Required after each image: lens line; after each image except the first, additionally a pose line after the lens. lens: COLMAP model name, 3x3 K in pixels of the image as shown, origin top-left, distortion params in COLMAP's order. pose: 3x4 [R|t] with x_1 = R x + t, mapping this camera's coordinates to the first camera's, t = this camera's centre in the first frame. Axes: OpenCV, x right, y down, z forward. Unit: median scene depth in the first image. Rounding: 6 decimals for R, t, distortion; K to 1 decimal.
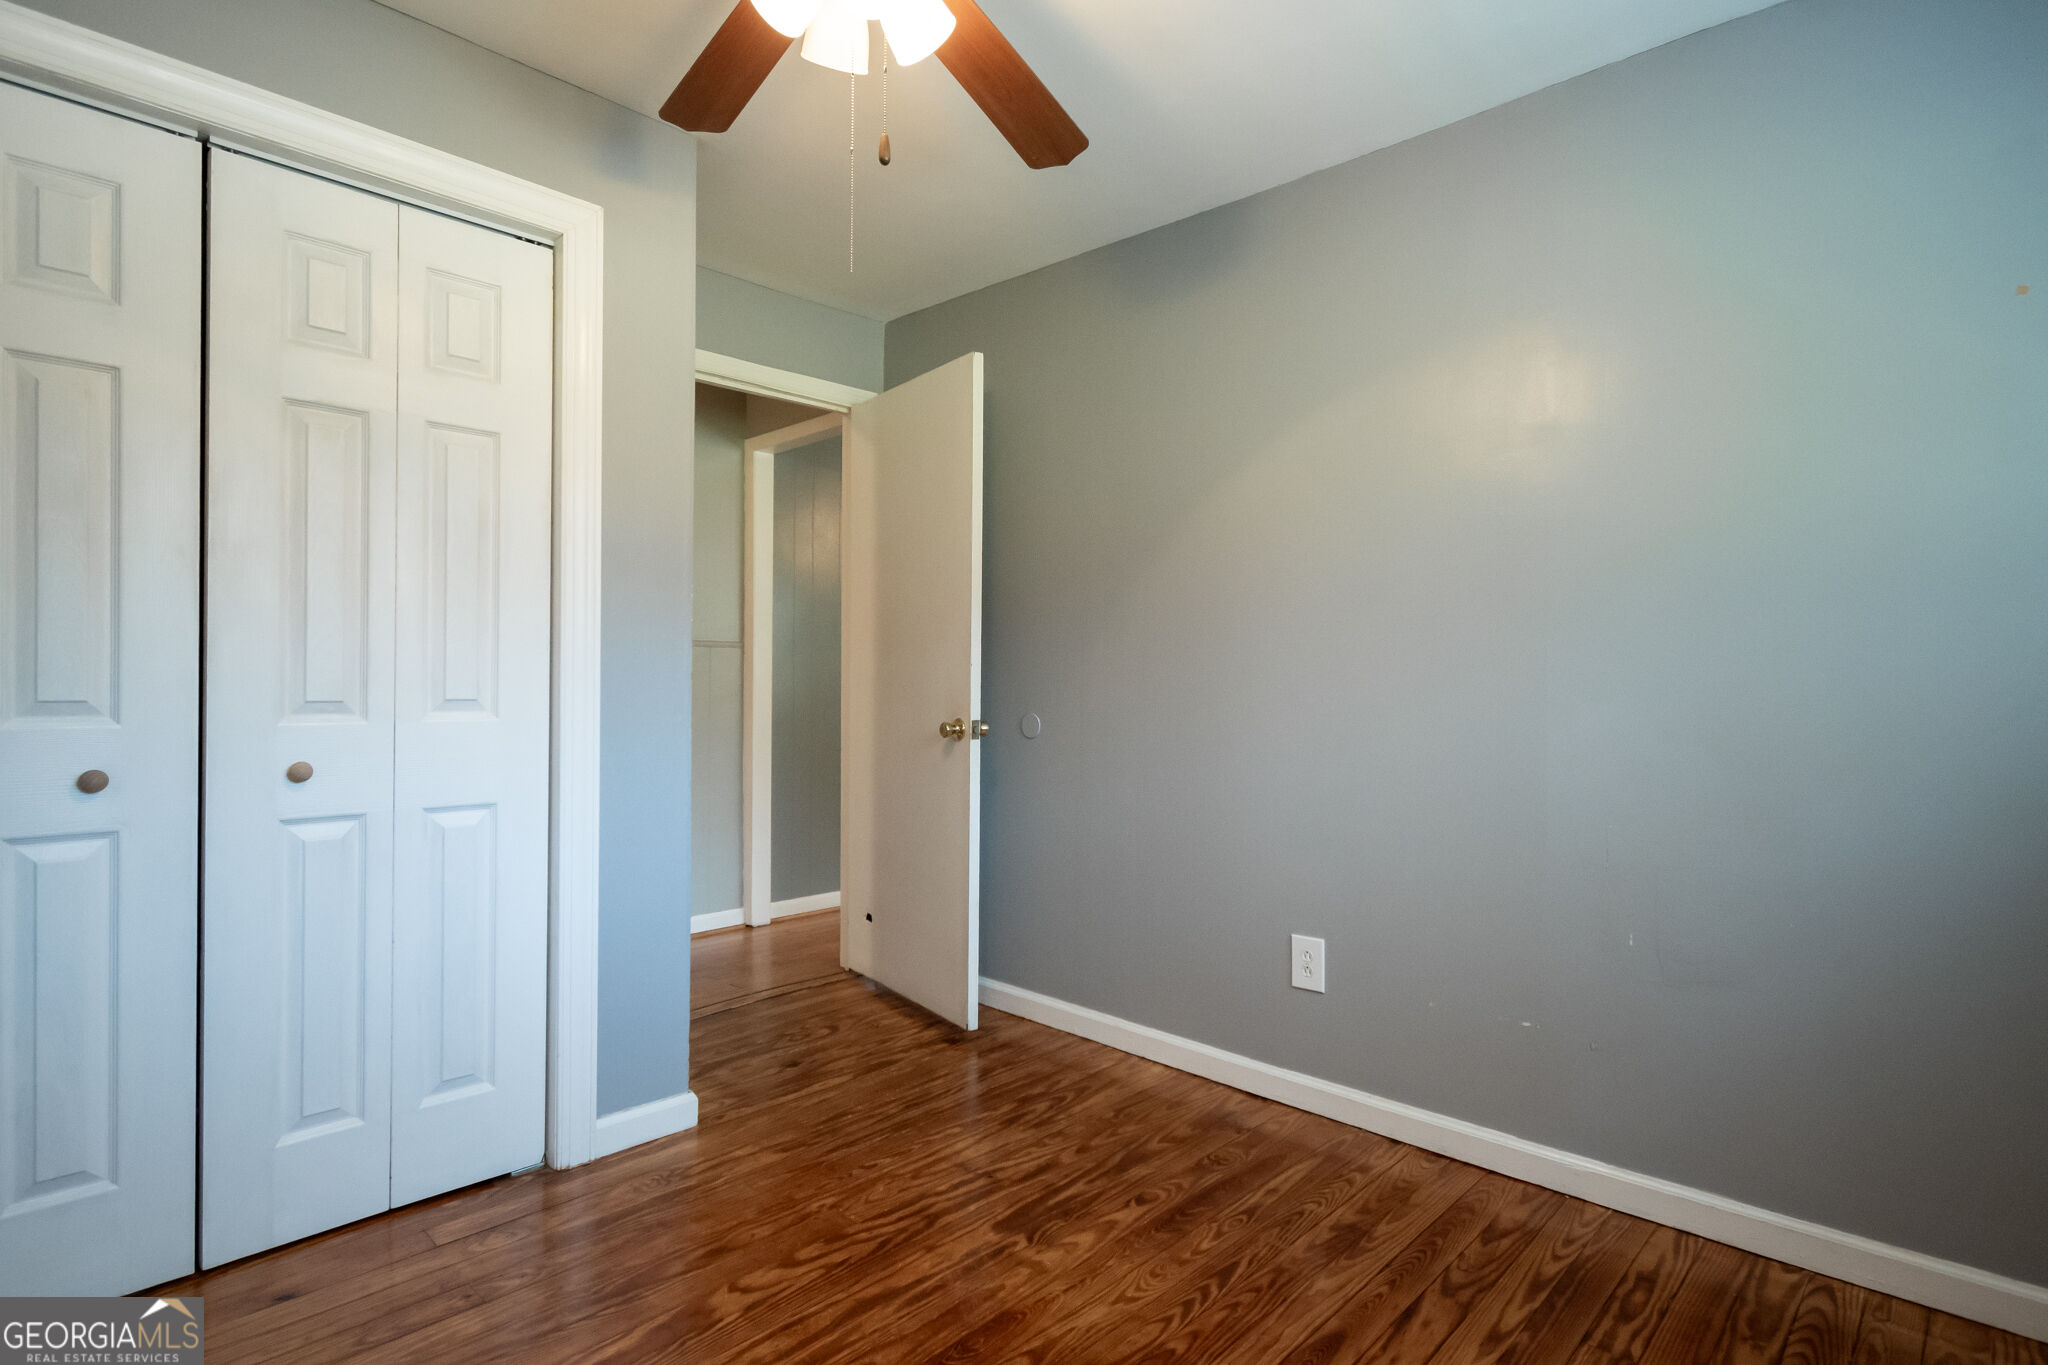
lens RADIAL K [[1044.1, 0, 1015.9], [0, 1044.1, 676.6], [0, 0, 1]] dist [-0.001223, -0.001044]
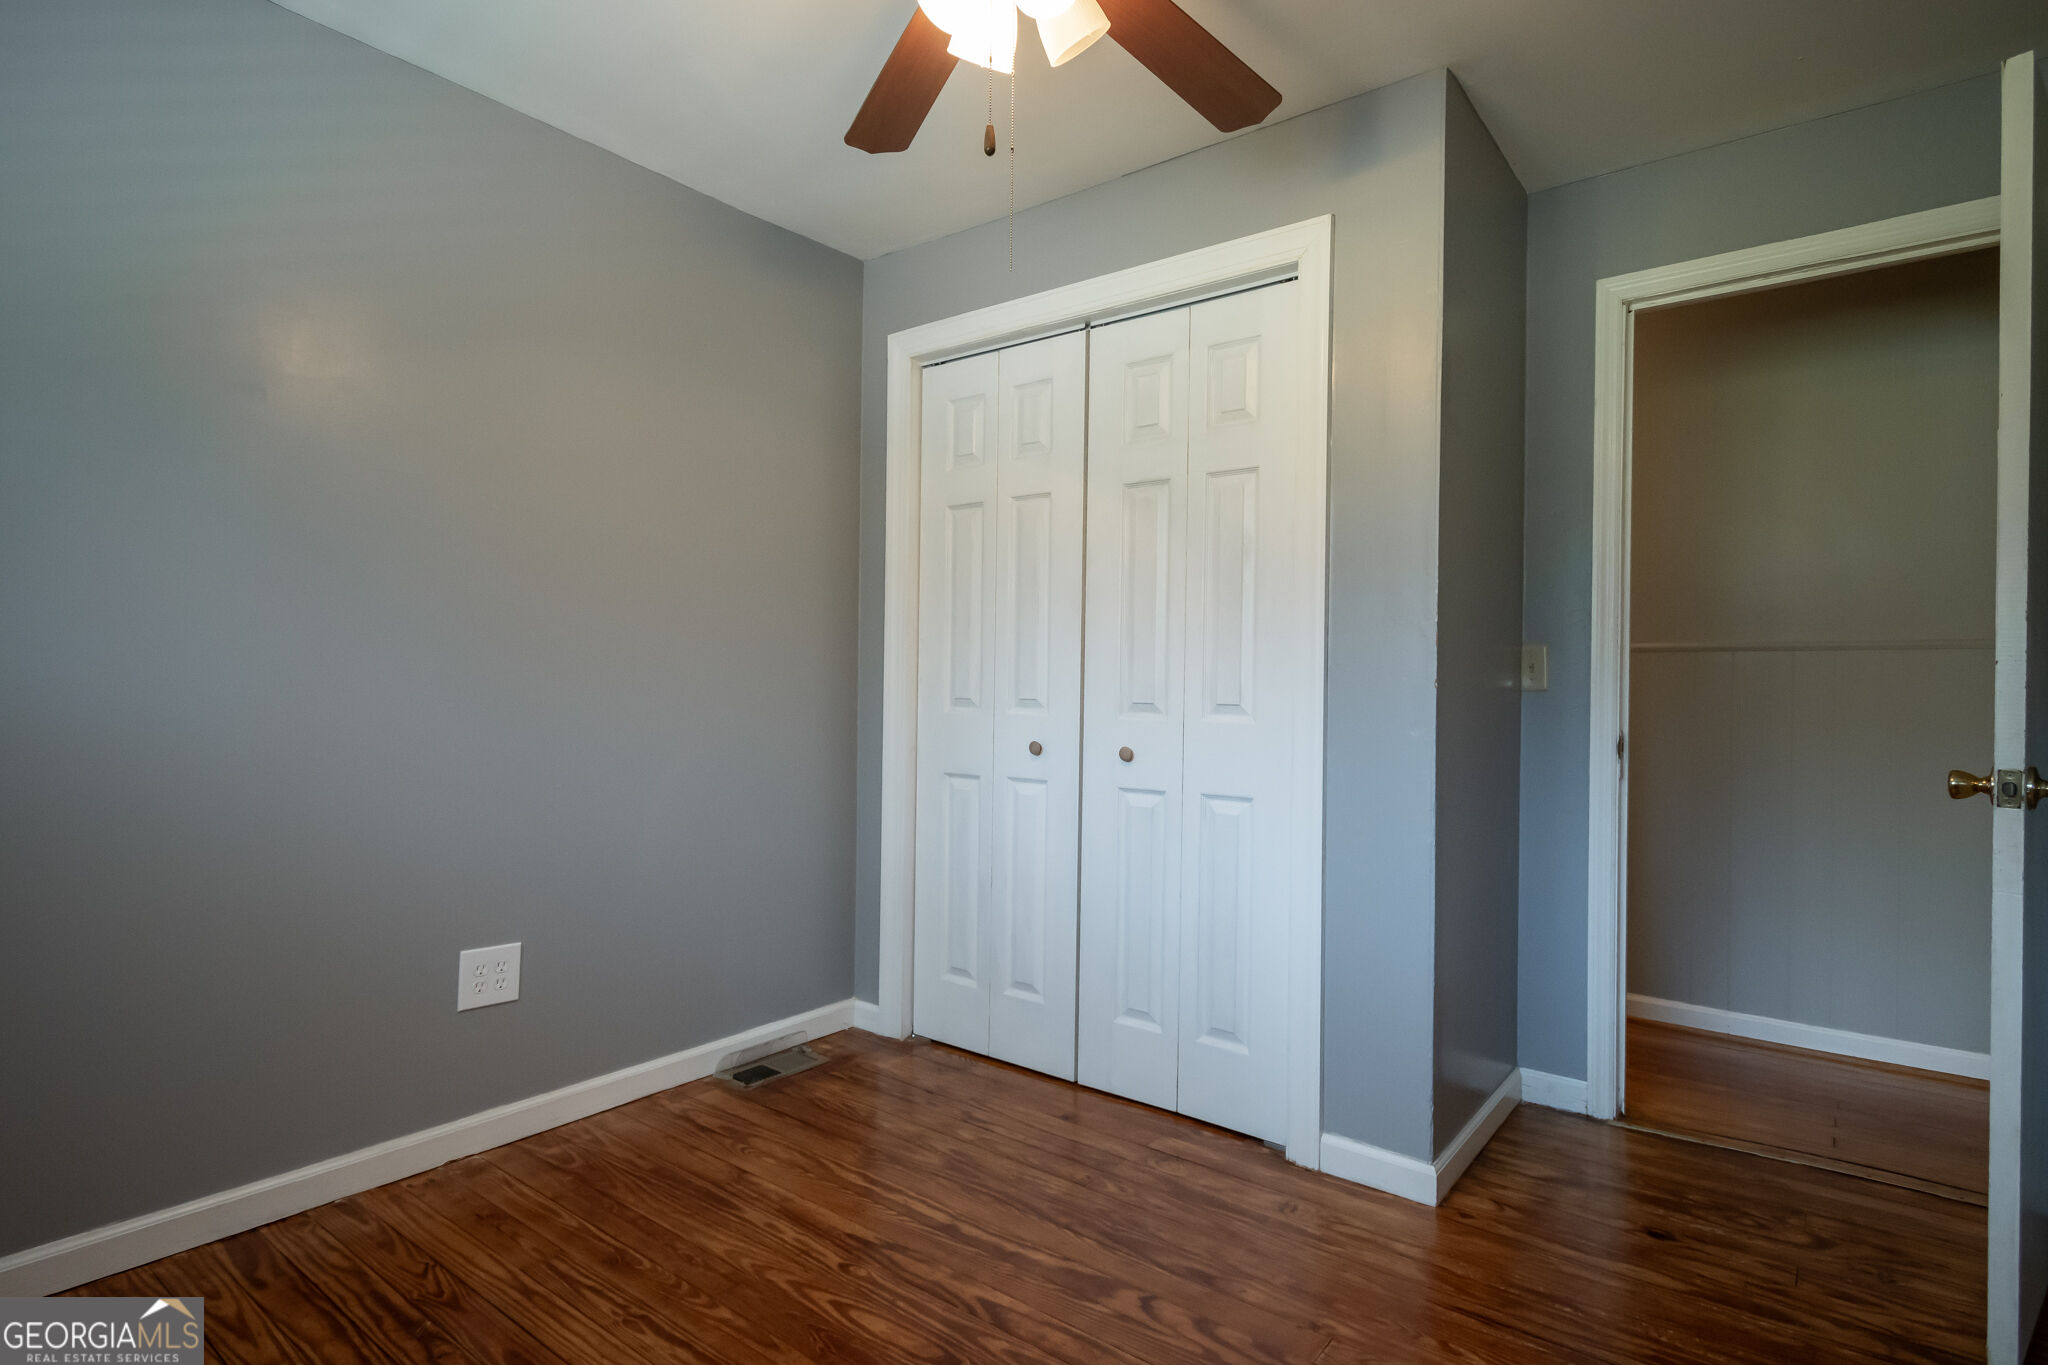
lens RADIAL K [[1026.9, 0, 1031.8], [0, 1026.9, 684.4], [0, 0, 1]] dist [0.000082, -0.000905]
pose [[0.106214, -0.010352, -0.994289, 0.591906], [-0.013200, 0.999843, -0.011820, 0.016269], [0.994256, 0.014380, 0.106061, 0.672531]]
